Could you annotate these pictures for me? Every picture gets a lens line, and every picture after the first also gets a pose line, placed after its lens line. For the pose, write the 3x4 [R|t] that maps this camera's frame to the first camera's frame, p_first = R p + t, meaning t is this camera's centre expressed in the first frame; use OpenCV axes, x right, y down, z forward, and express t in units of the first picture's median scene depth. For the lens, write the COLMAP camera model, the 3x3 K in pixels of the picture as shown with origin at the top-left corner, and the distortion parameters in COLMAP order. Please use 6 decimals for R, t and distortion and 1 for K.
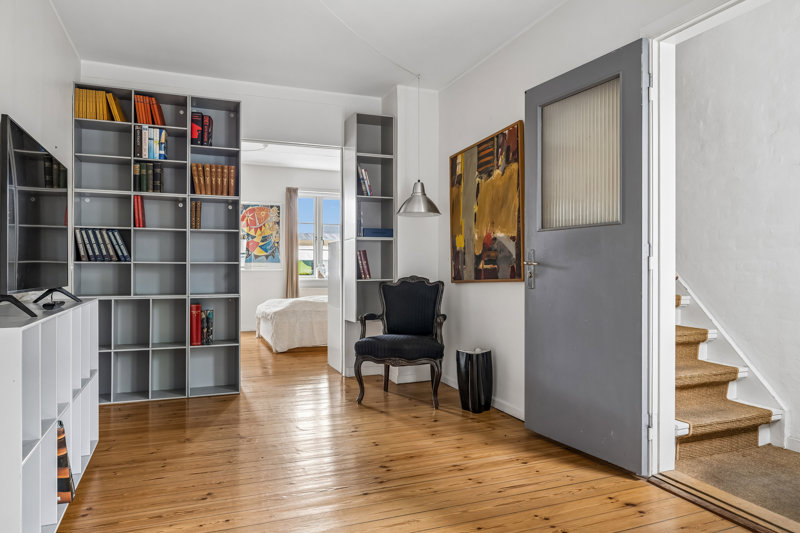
lens RADIAL K [[530.7, 0, 401.7], [0, 530.7, 268.9], [0, 0, 1]] dist [-0.021969, -0.000337]
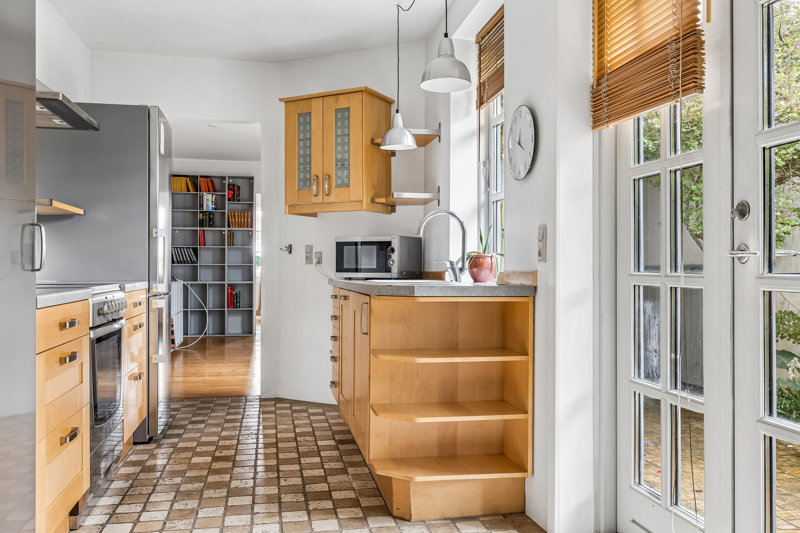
lens RADIAL K [[687.7, 0, 398.8], [0, 687.7, 264.3], [0, 0, 1]] dist [0.001538, -0.000003]
pose [[0.982777, -0.002157, -0.184784, 0.652940], [0.000236, 0.999946, -0.010417, 0.013493], [0.184797, 0.010194, 0.982724, -1.294866]]
